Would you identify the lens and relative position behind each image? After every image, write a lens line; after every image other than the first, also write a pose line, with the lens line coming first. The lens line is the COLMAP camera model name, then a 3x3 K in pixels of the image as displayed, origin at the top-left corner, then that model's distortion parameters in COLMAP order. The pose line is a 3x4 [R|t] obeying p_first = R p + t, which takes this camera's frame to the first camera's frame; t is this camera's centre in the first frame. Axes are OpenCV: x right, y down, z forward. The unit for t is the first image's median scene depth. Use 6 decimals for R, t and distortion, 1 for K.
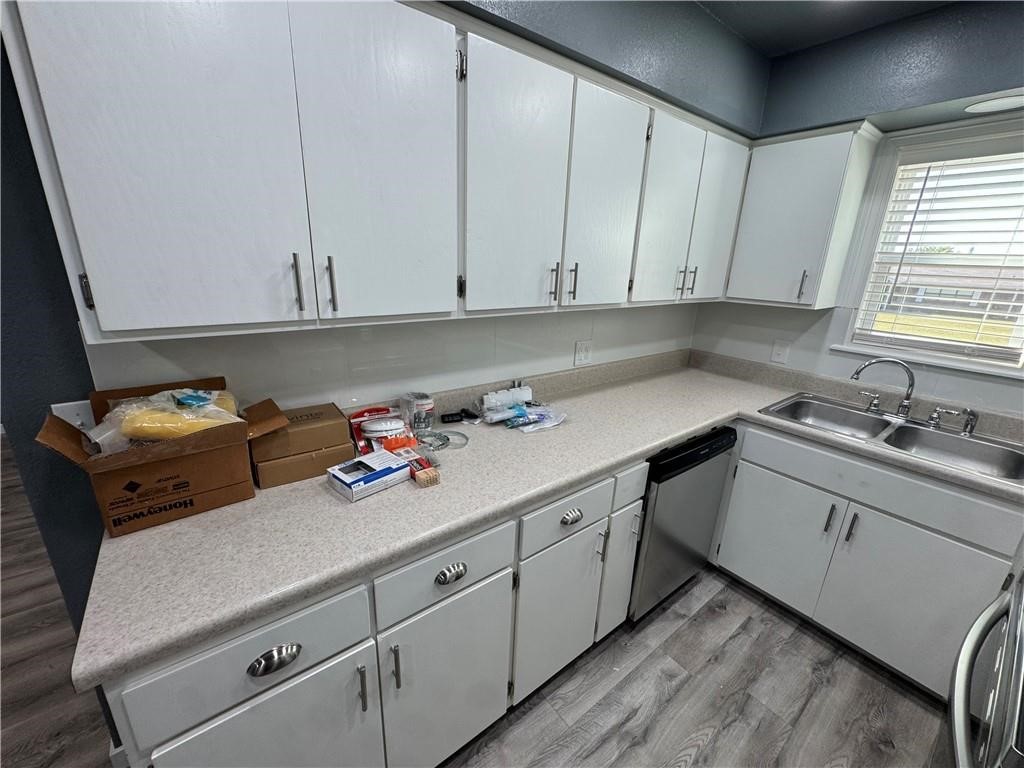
lens RADIAL K [[409.5, 0, 511.8], [0, 409.5, 385.4], [0, 0, 1]] dist [0.000304, -0.000951]
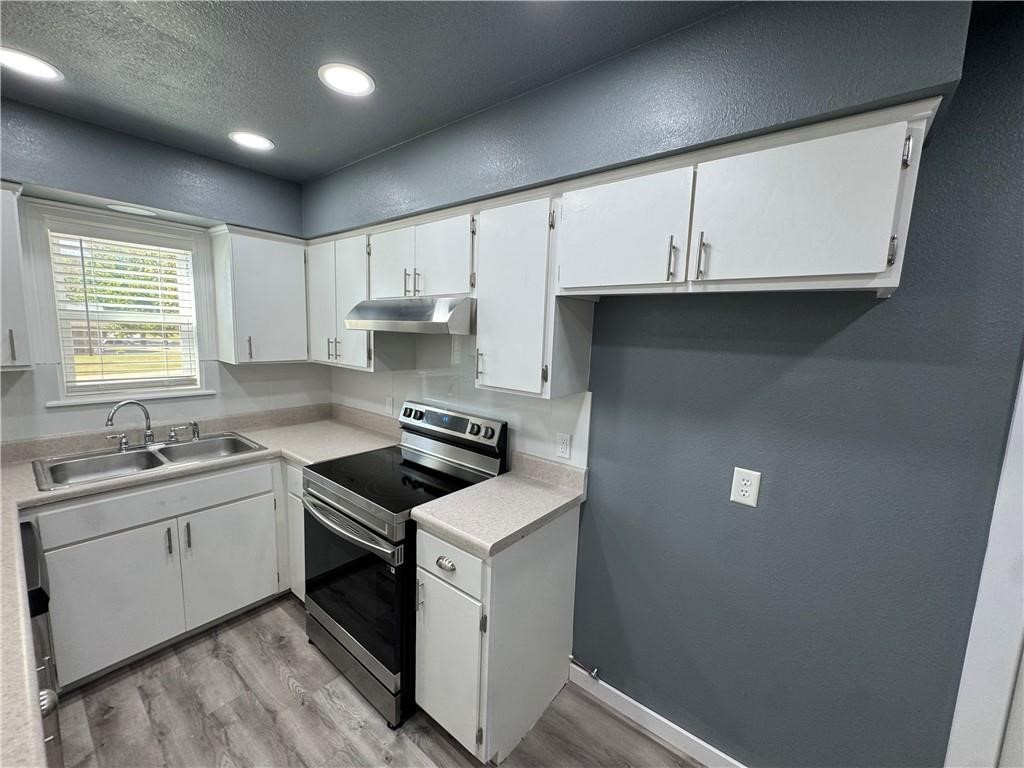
lens RADIAL K [[409.5, 0, 512.2], [0, 409.5, 384.0], [0, 0, 1]] dist [0.000304, -0.000951]
pose [[-0.236355, -0.168765, 0.956898, -0.445135], [0.242466, 0.943403, 0.226274, -0.109950], [-0.940929, 0.285497, -0.182058, 0.171207]]
